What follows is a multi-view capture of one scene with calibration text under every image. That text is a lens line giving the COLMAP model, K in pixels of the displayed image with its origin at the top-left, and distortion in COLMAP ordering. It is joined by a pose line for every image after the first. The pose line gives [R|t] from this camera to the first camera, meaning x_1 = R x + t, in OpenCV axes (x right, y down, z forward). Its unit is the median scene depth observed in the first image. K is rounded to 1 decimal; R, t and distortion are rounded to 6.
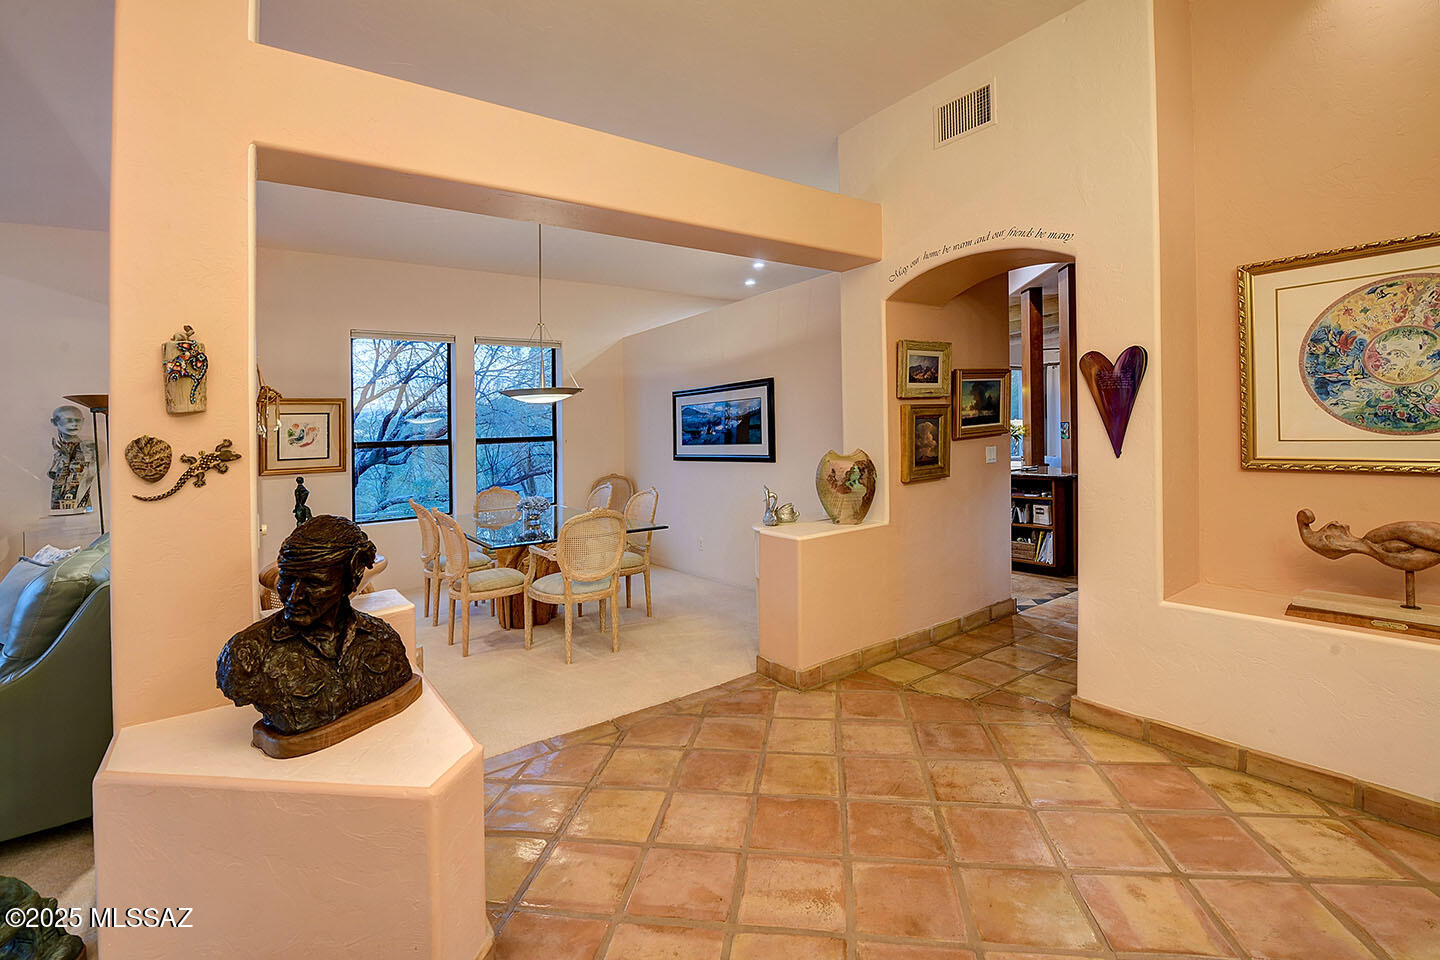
lens RADIAL K [[659.1, 0, 719.5], [0, 659.1, 450.2], [0, 0, 1]] dist [-0.014188, -0.000869]
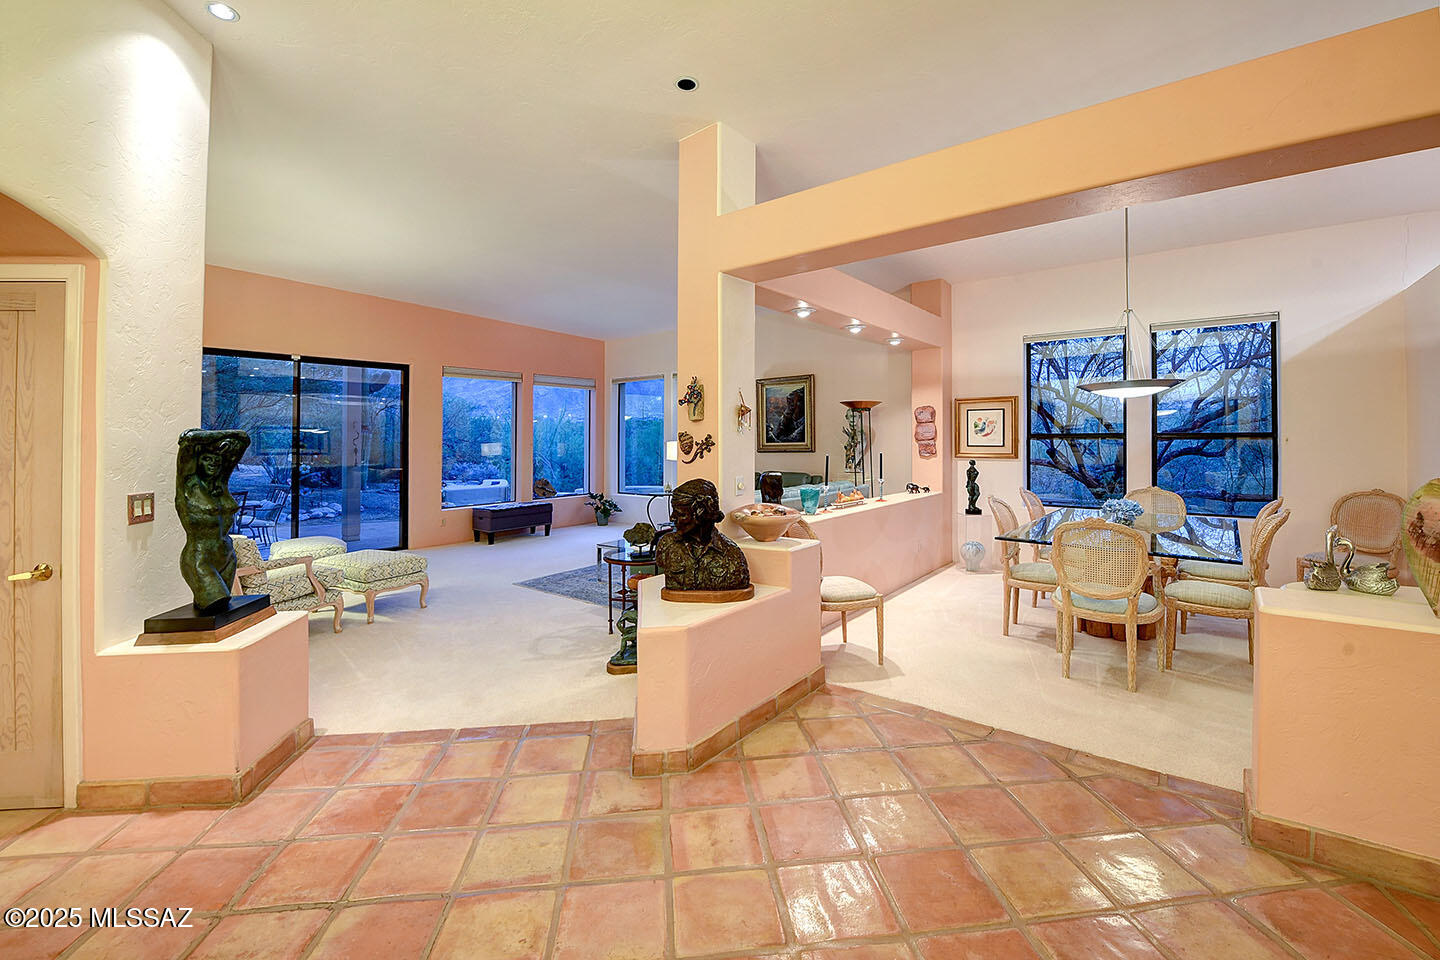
lens RADIAL K [[608.1, 0, 719.1], [0, 608.1, 424.5], [0, 0, 1]] dist [-0.001204, -0.000406]
pose [[0.266857, 0.016570, -0.963594, 0.477037], [-0.030524, 0.999496, 0.008734, -0.030556], [0.963253, 0.027082, 0.267229, 0.280361]]
